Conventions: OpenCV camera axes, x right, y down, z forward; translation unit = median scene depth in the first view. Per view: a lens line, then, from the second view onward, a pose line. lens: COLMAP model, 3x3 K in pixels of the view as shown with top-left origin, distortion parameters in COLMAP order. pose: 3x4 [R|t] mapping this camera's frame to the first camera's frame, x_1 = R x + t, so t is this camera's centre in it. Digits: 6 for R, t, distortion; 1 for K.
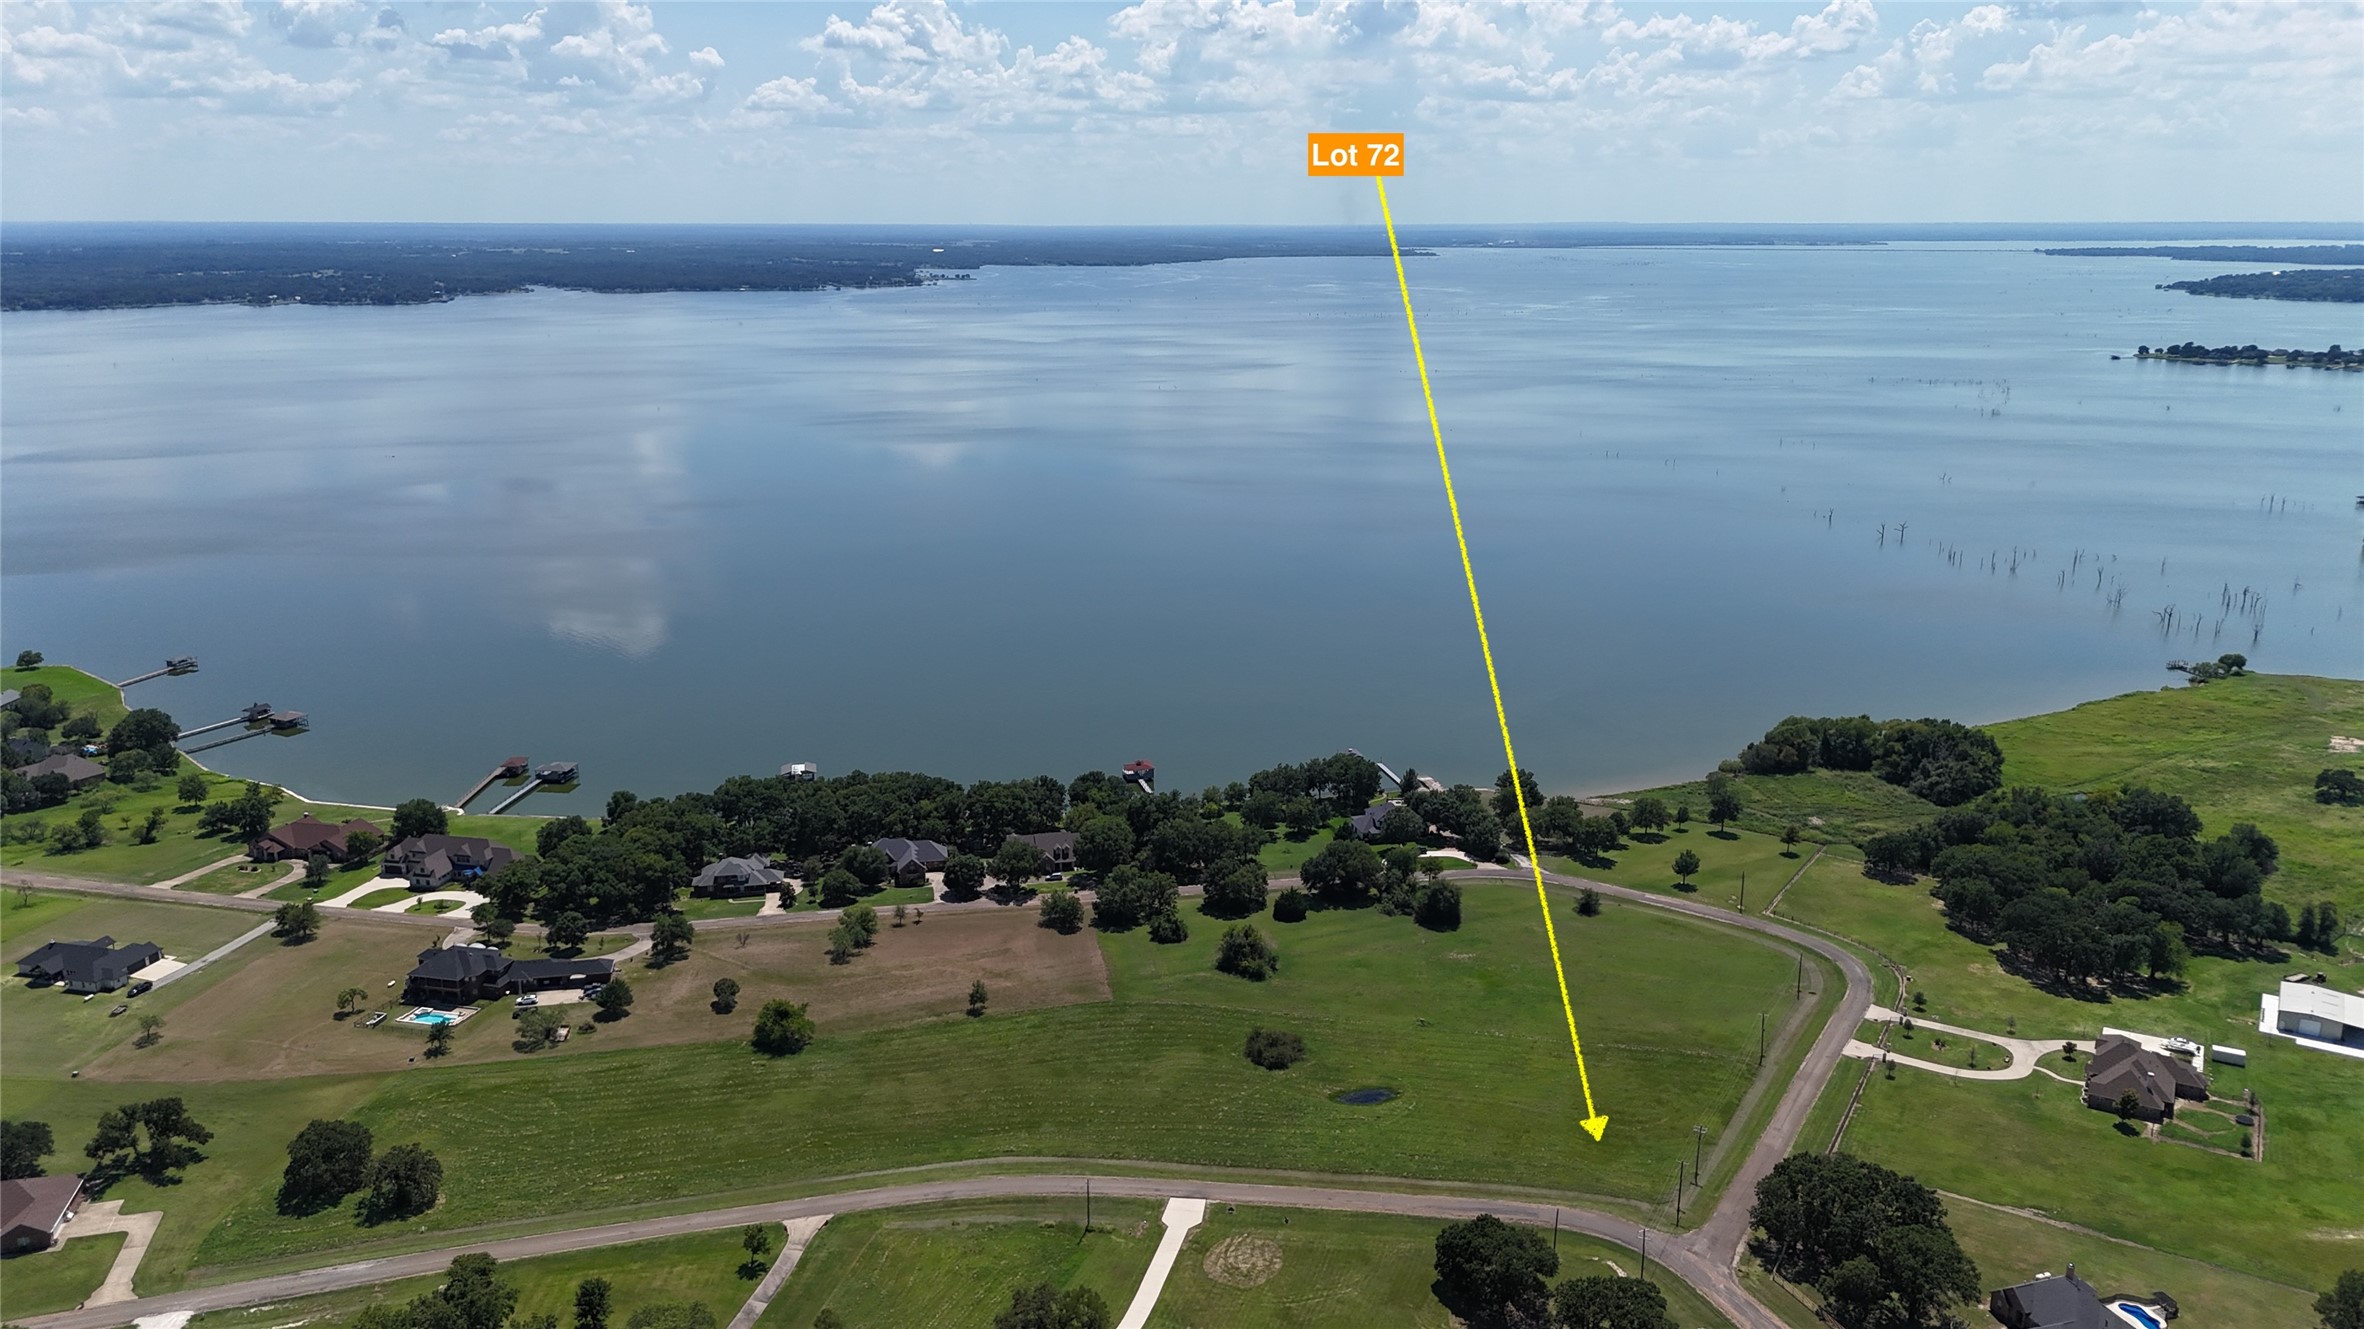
lens RADIAL K [[1741.1, 0, 1180.4], [0, 1741.1, 667.9], [0, 0, 1]] dist [0.061179, -0.050772]
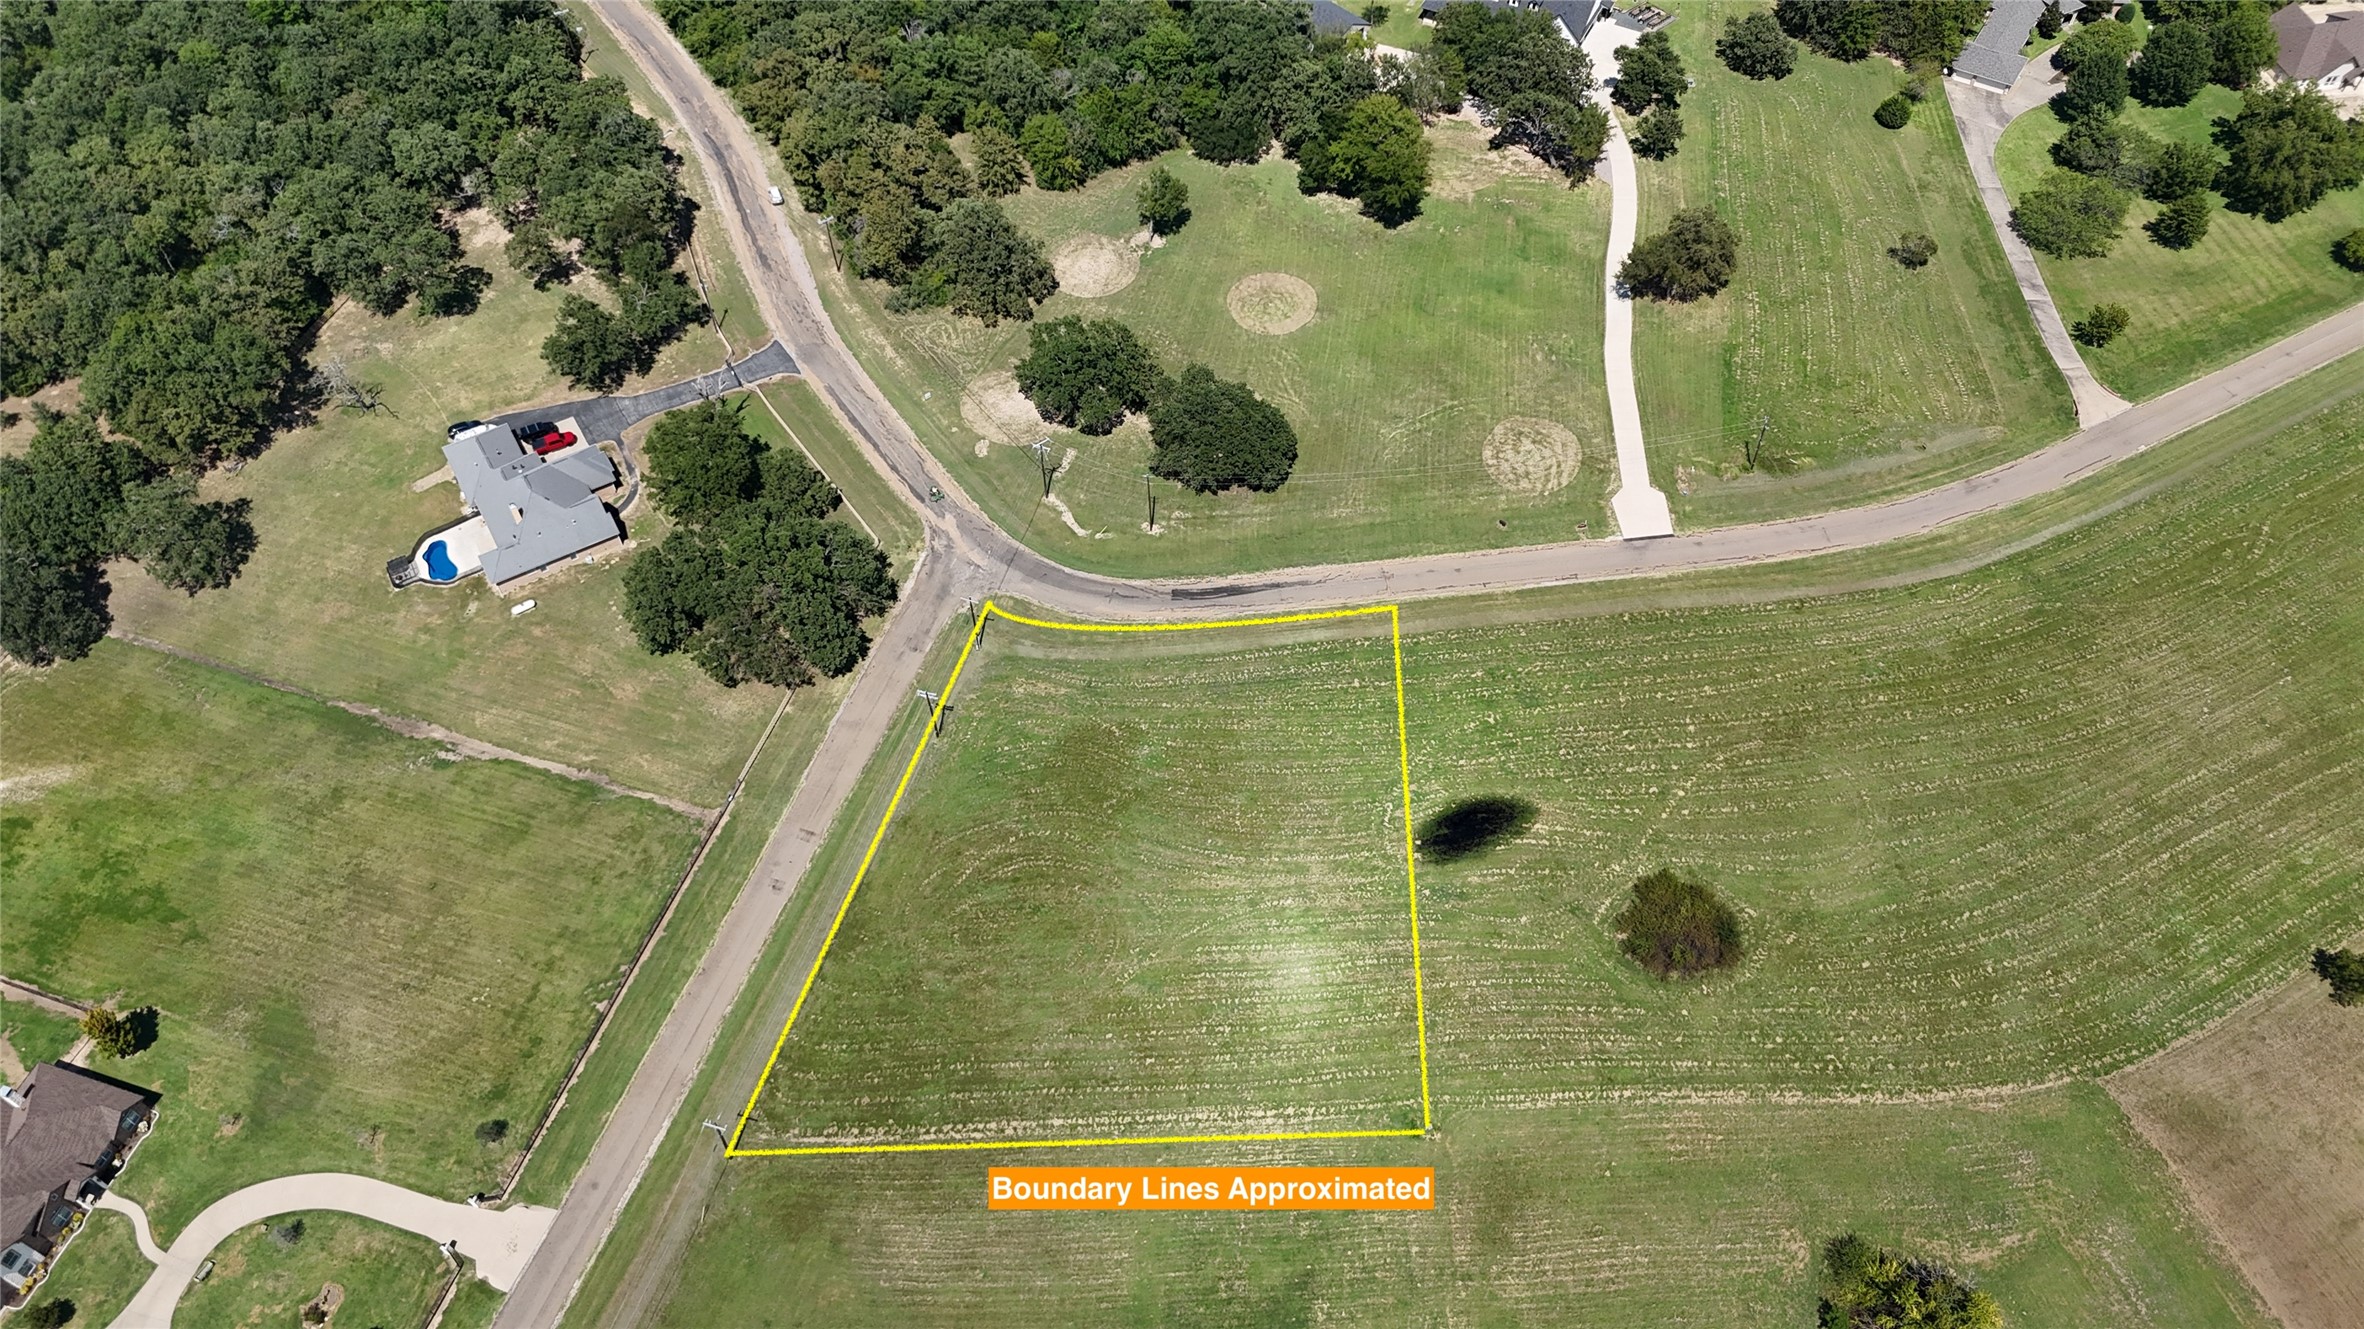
lens RADIAL K [[1741.1, 0, 1180.4], [0, 1741.1, 667.9], [0, 0, 1]] dist [0.061179, -0.050772]
pose [[-0.976215, 0.181452, -0.118656, 0.246200], [-0.040379, 0.385550, 0.921803, -0.282703], [0.213011, 0.904669, -0.369053, 1.092652]]
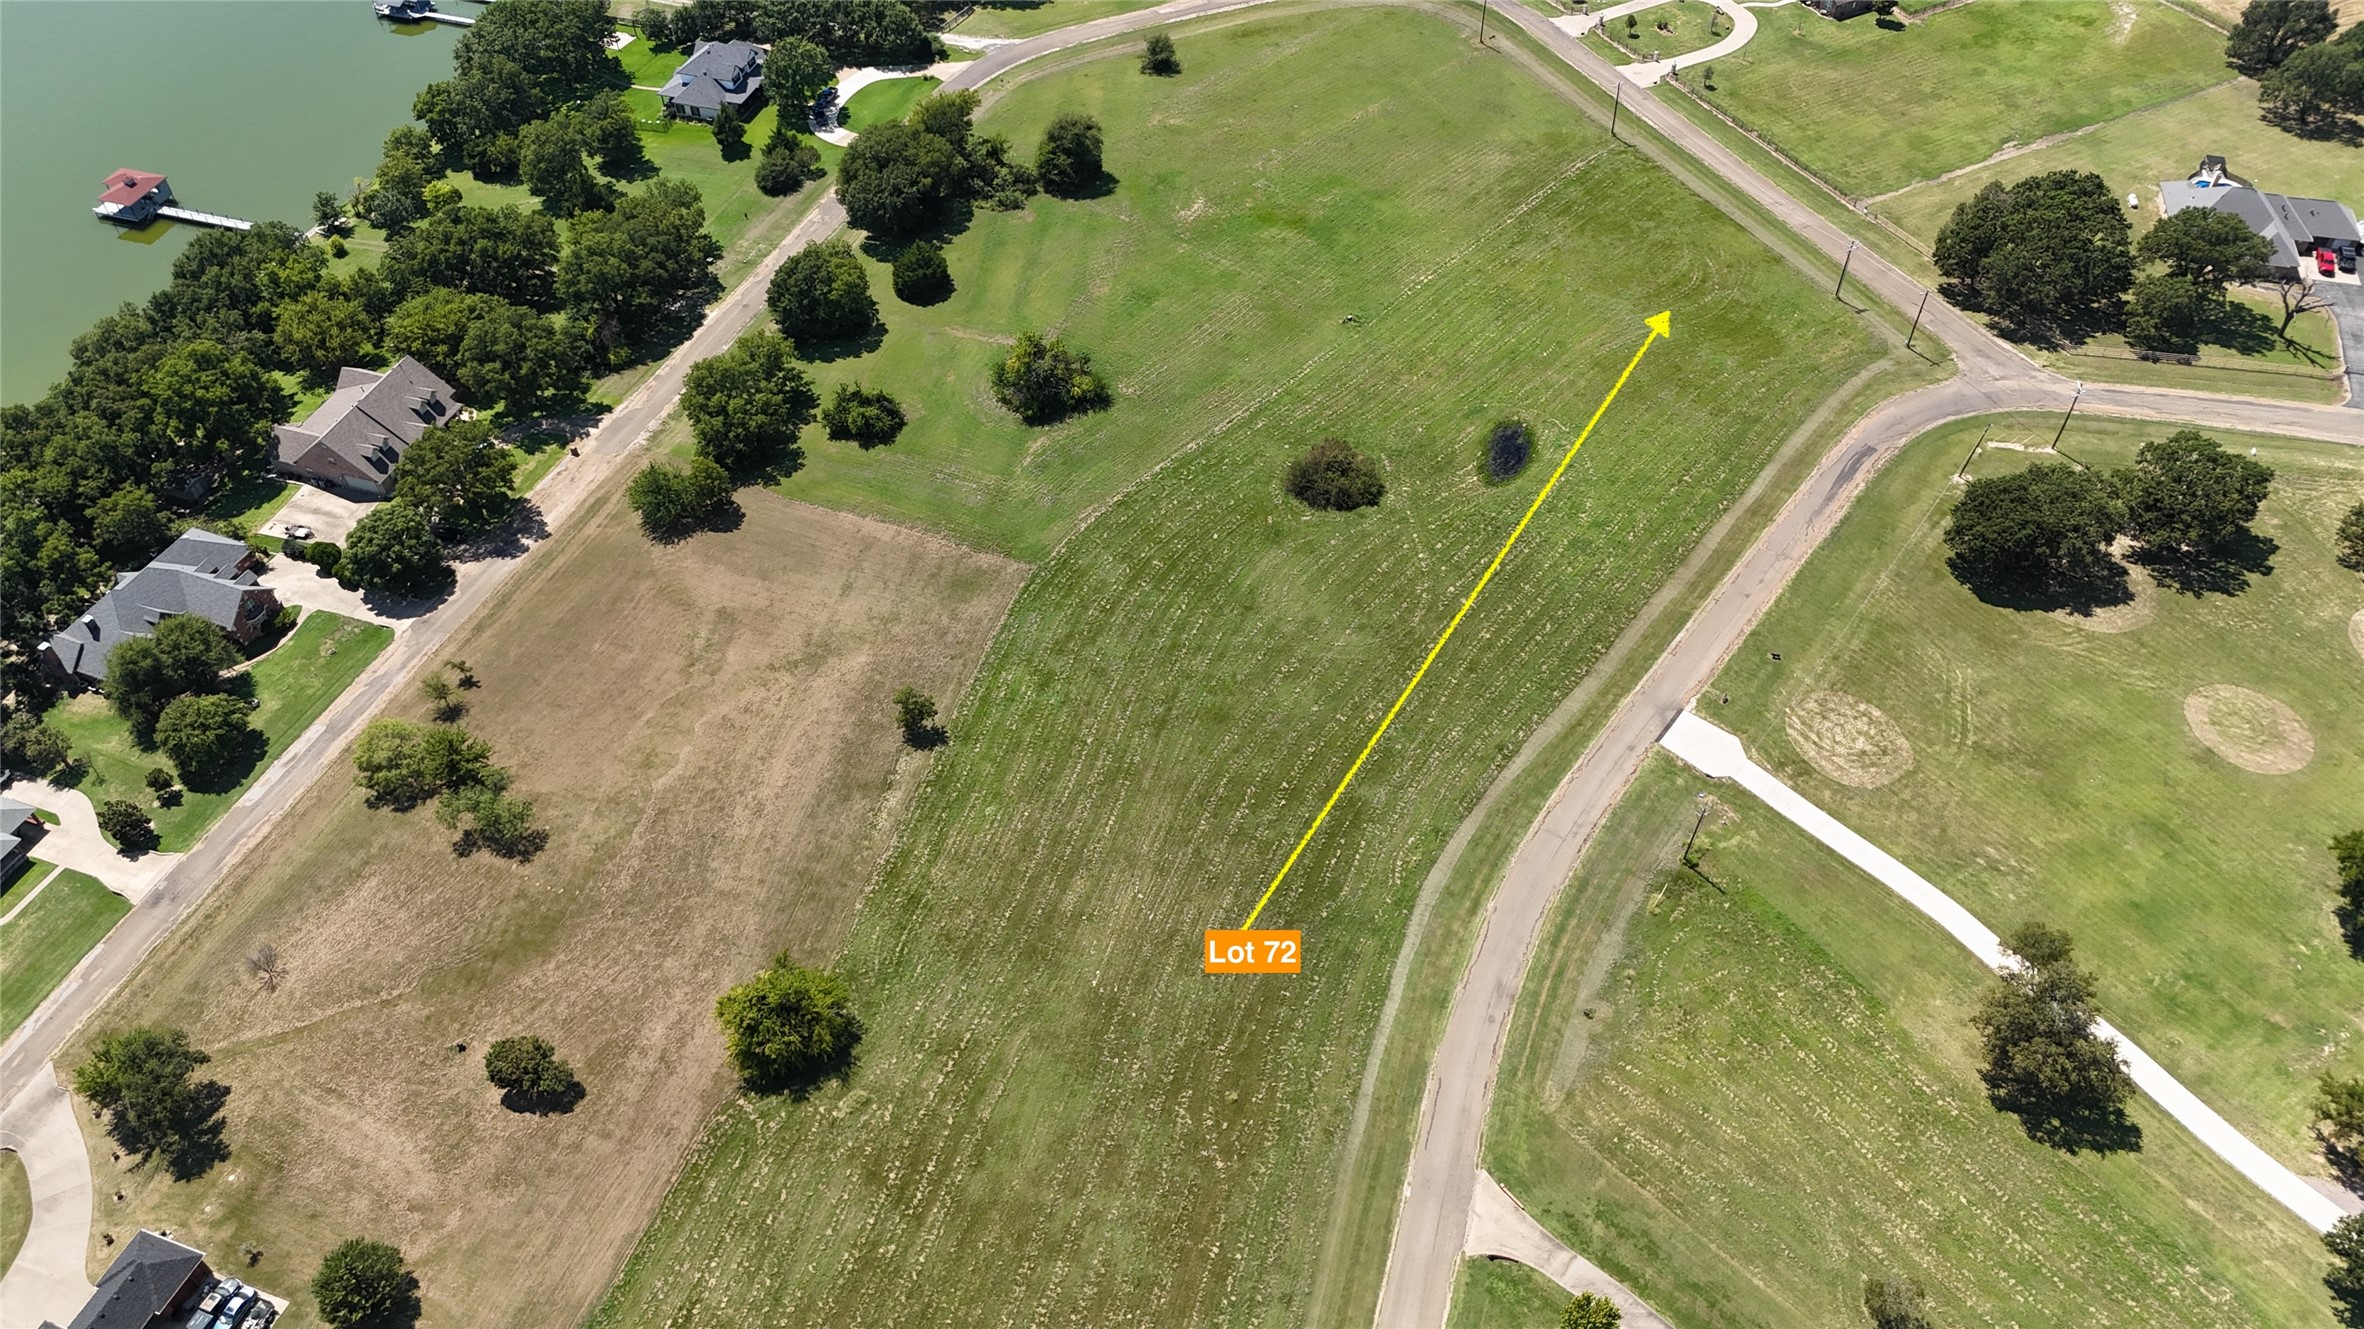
lens RADIAL K [[1741.1, 0, 1180.4], [0, 1741.1, 667.9], [0, 0, 1]] dist [0.061179, -0.050772]
pose [[0.525363, -0.627539, 0.574620, -0.389454], [0.227205, 0.754267, 0.616002, -0.135087], [-0.819983, -0.193068, 0.538844, 0.689282]]
